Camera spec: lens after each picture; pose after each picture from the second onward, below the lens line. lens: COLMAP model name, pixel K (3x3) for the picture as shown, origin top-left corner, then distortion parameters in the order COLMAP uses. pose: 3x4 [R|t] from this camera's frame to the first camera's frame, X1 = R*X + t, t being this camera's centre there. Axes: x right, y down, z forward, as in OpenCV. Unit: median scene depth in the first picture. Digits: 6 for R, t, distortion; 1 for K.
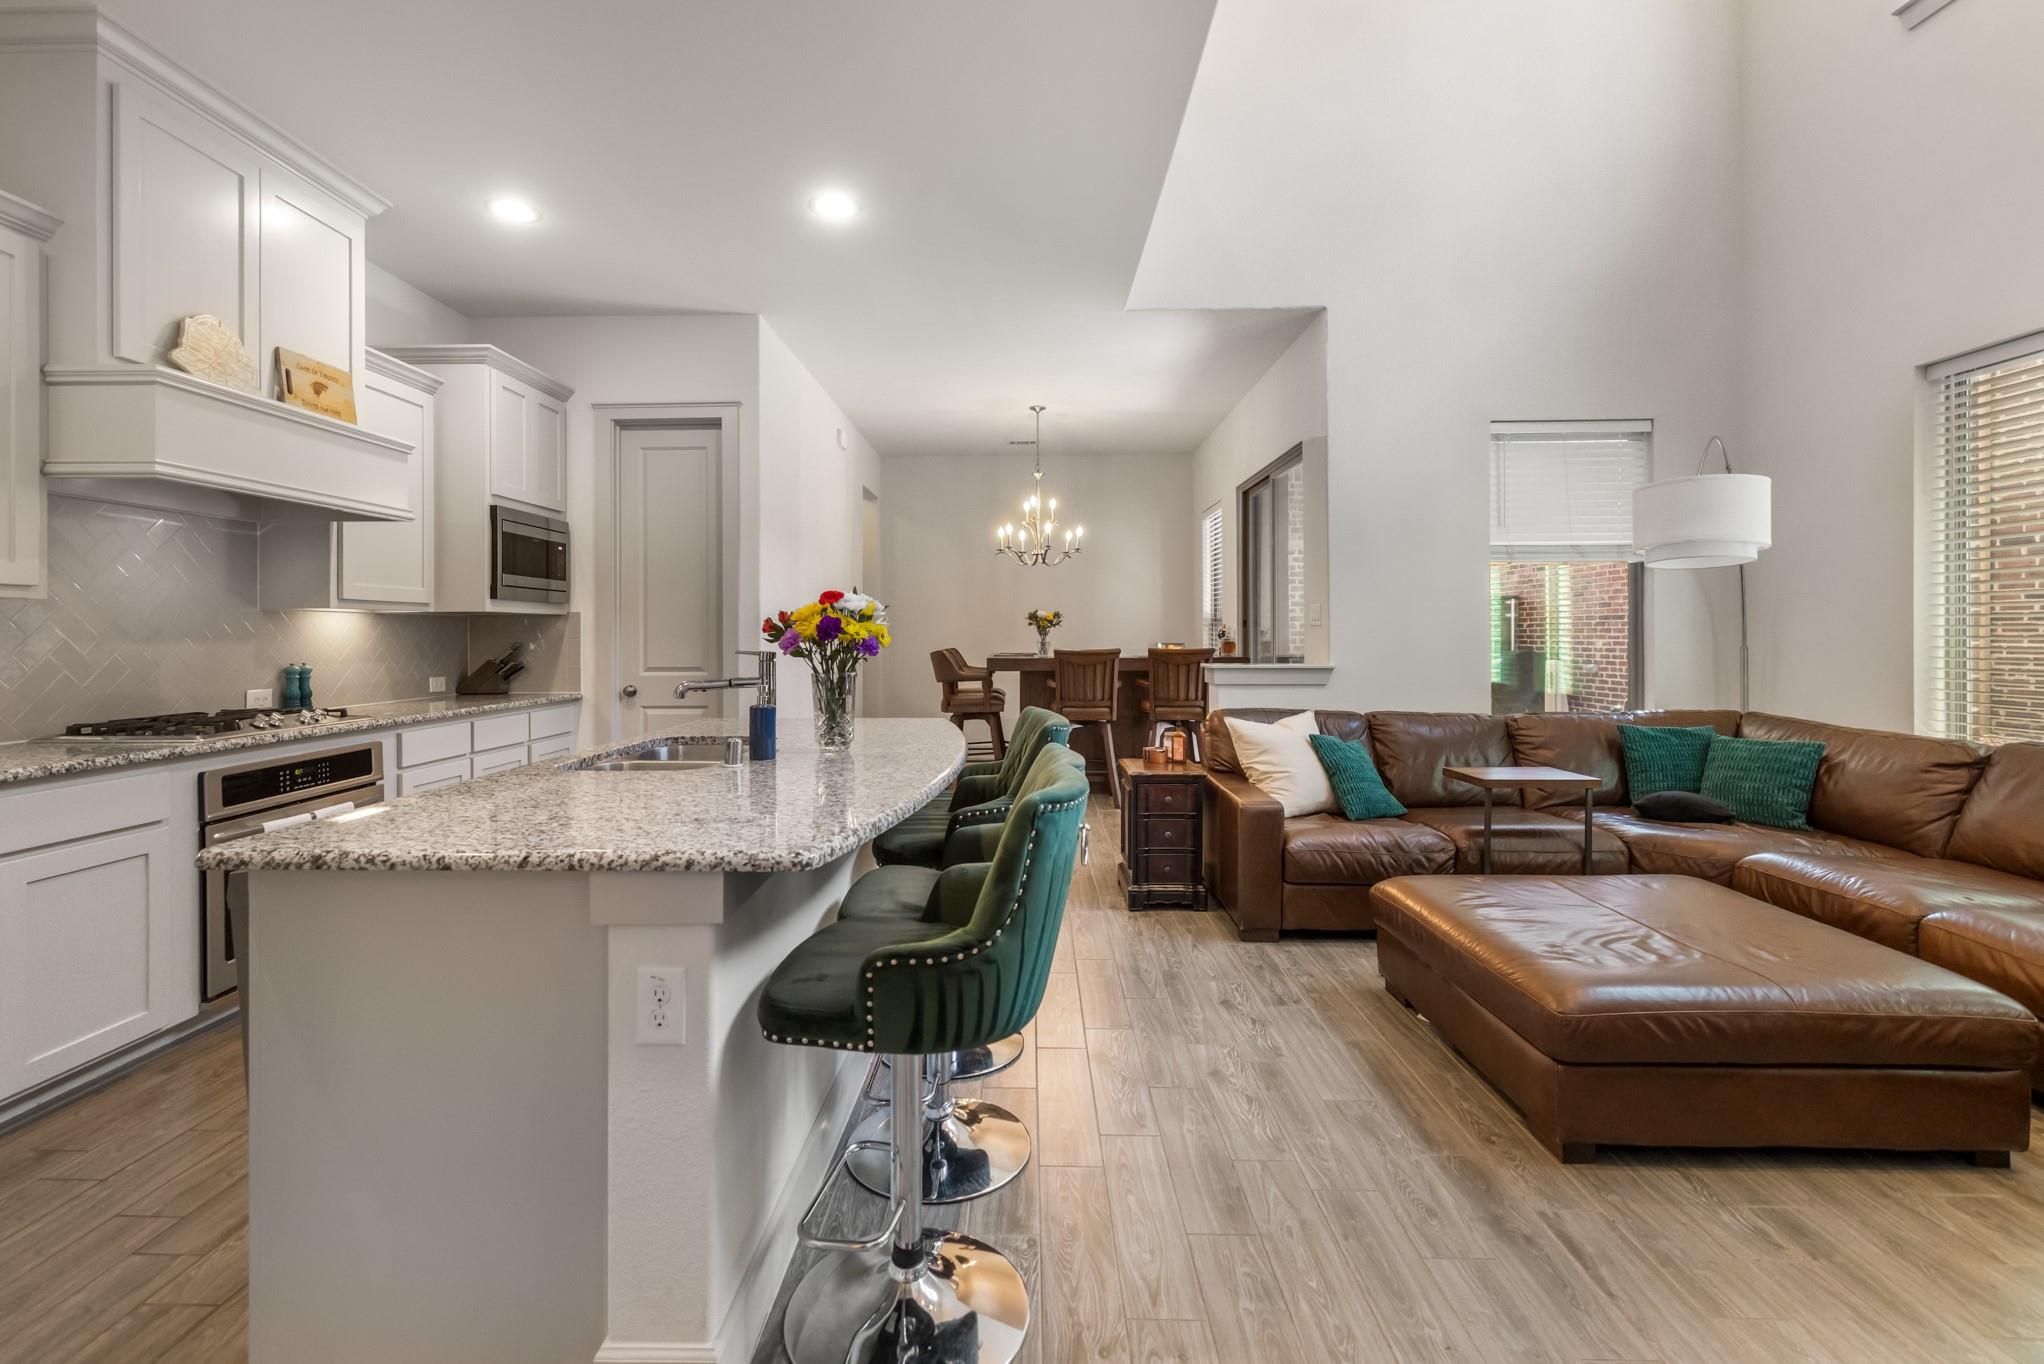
lens RADIAL K [[908.2, 0, 1003.3], [0, 908.2, 632.1], [0, 0, 1]] dist [-0.001929, 0.003319]
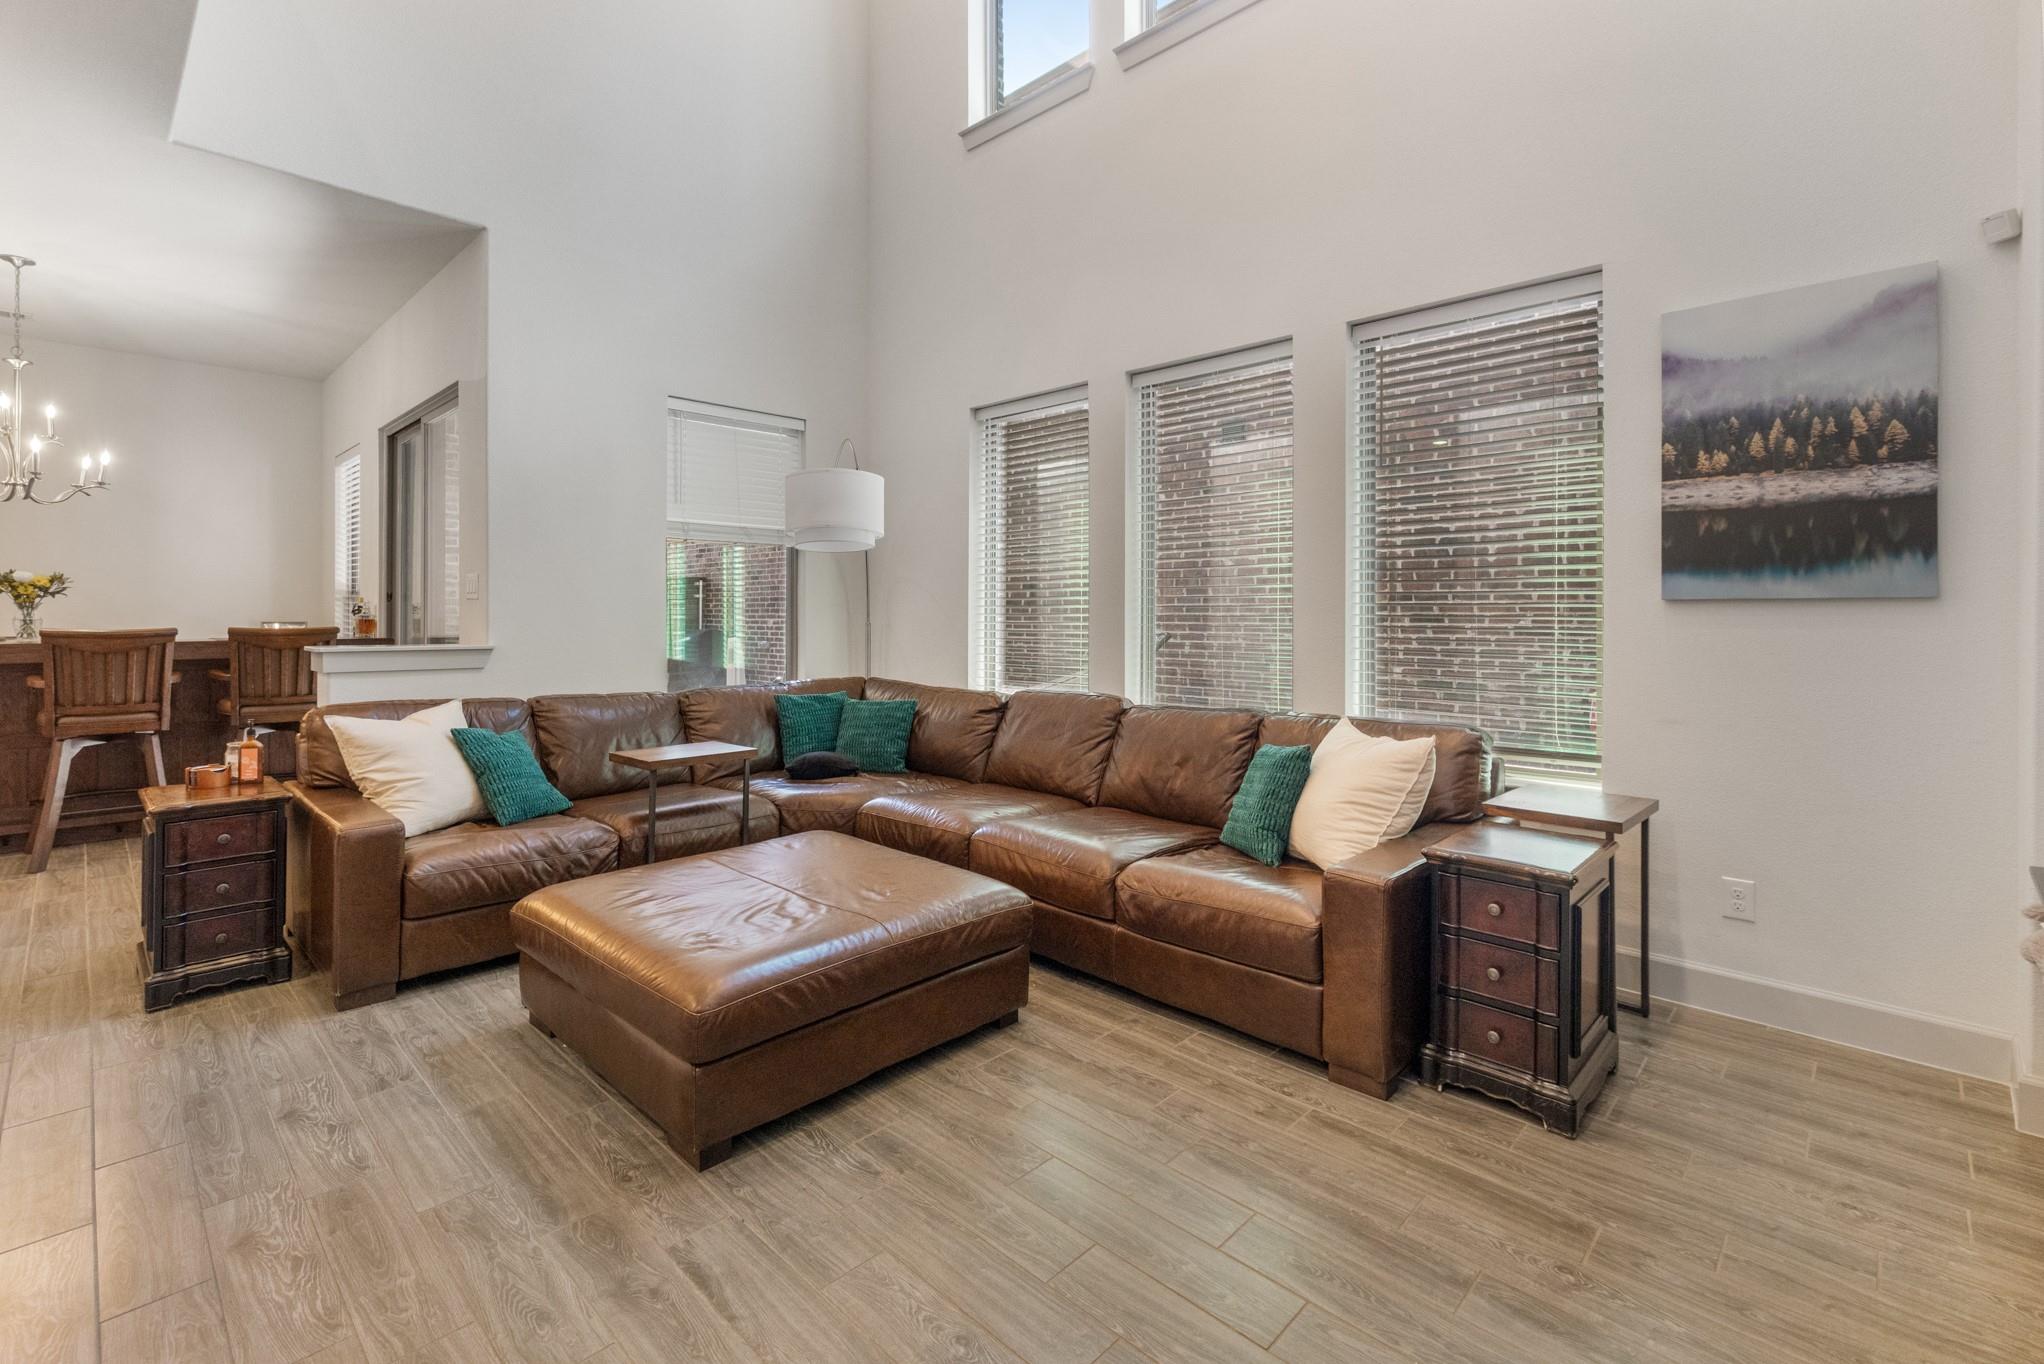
lens RADIAL K [[908.2, 0, 998.0], [0, 908.2, 612.1], [0, 0, 1]] dist [-0.001929, 0.003319]
pose [[0.682631, 0.007547, 0.730724, 0.078191], [-0.006229, 0.999970, -0.004509, 0.007826], [-0.730737, -0.001474, 0.682658, 0.079647]]
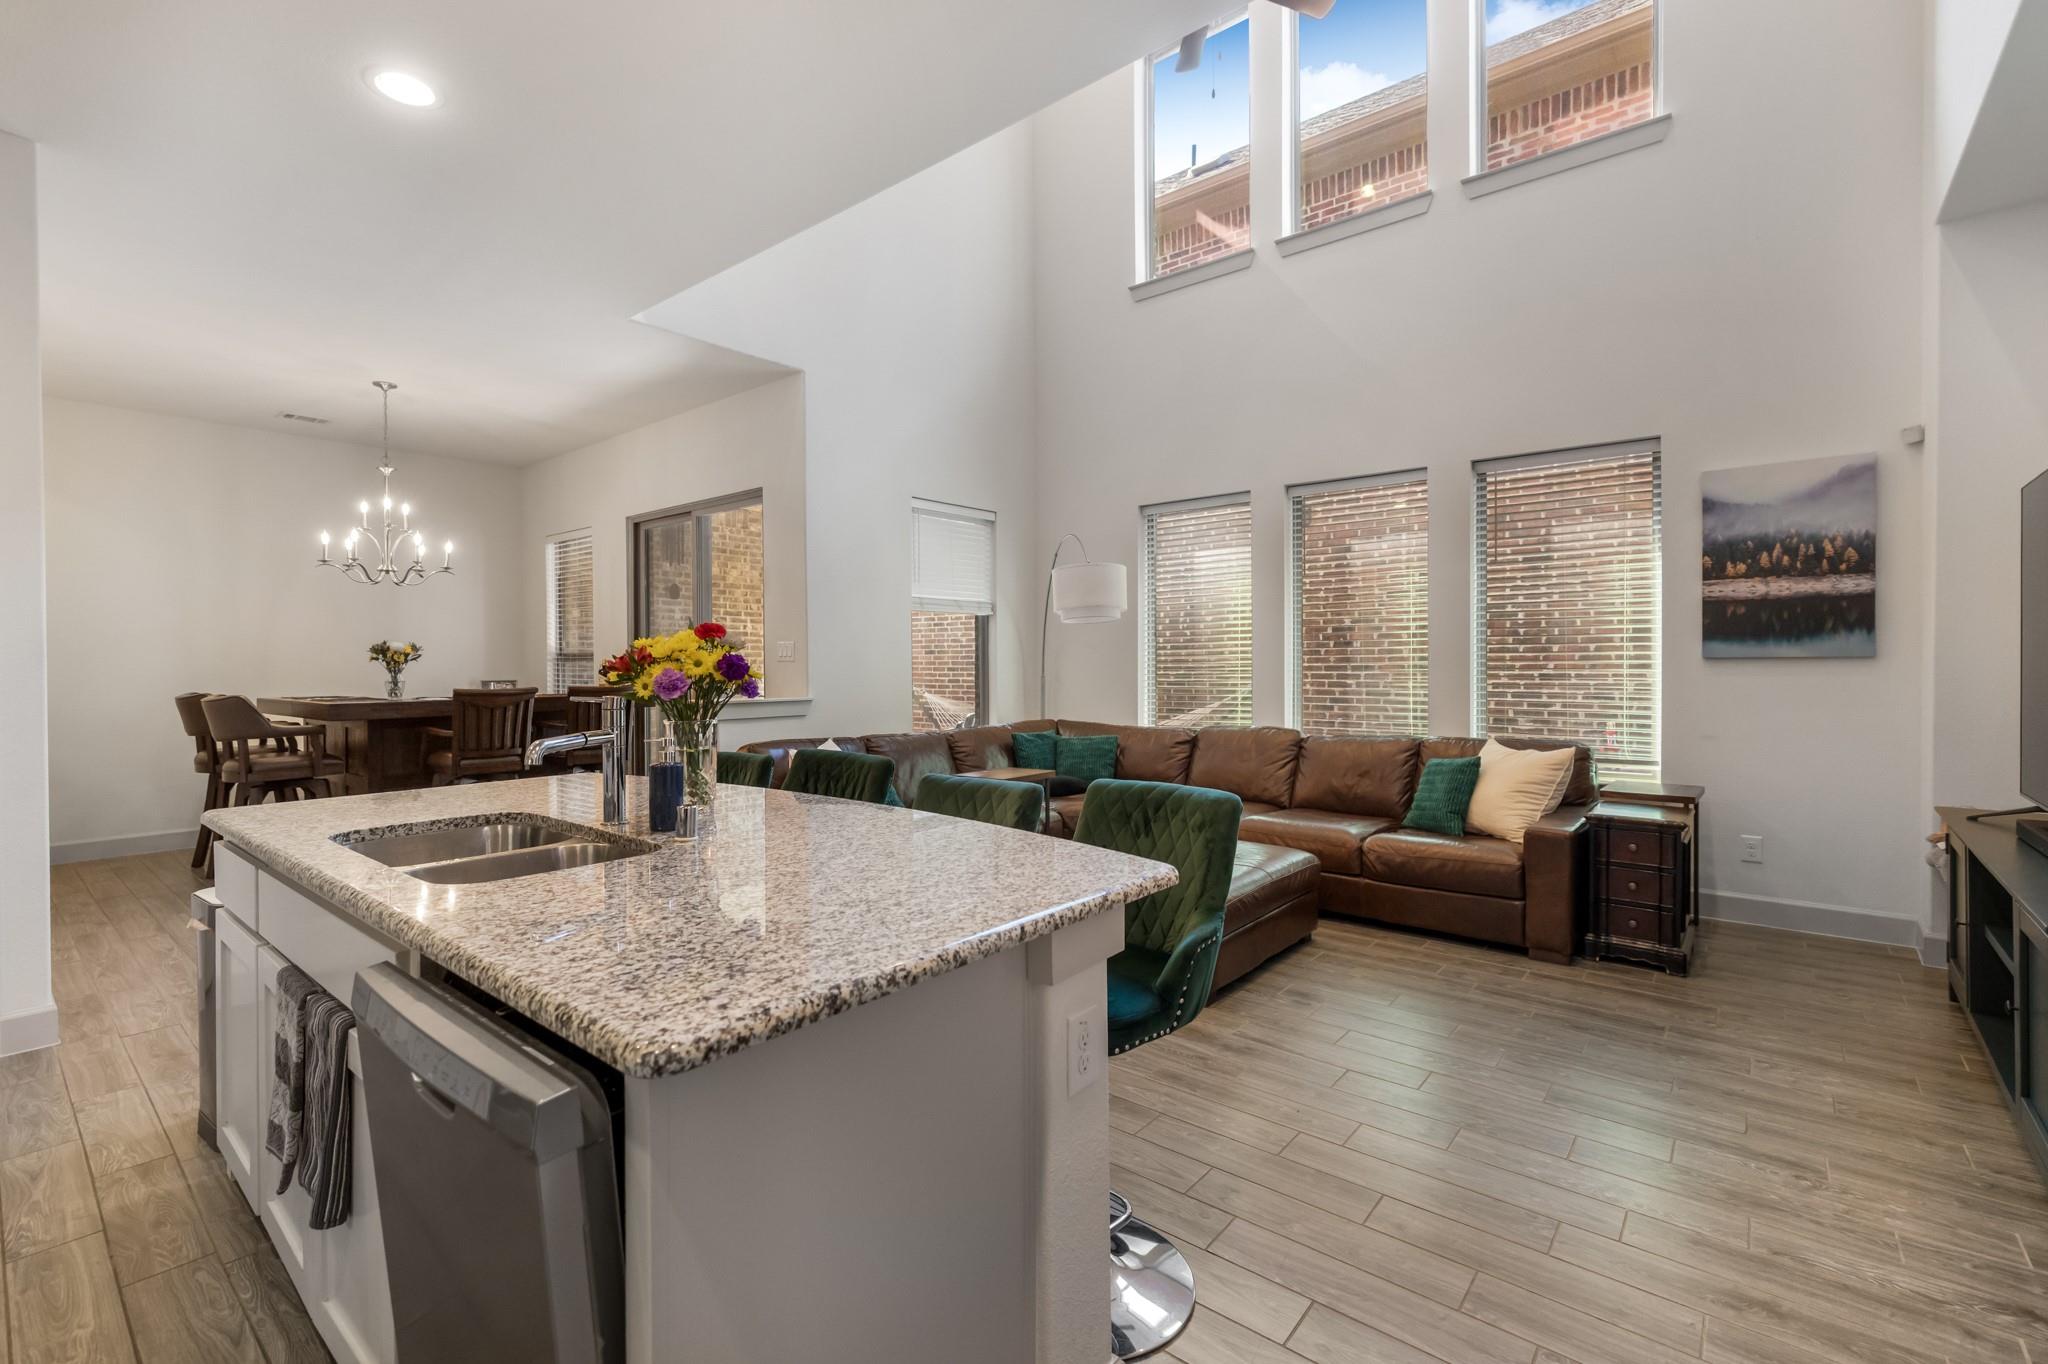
lens RADIAL K [[910.0, 0, 995.2], [0, 910.0, 669.6], [0, 0, 1]] dist [-0.001929, 0.003319]
pose [[0.624454, -0.007573, 0.781025, -0.458985], [0.003699, 0.999970, 0.006738, -0.004989], [-0.781053, -0.001319, 0.624463, 0.169872]]
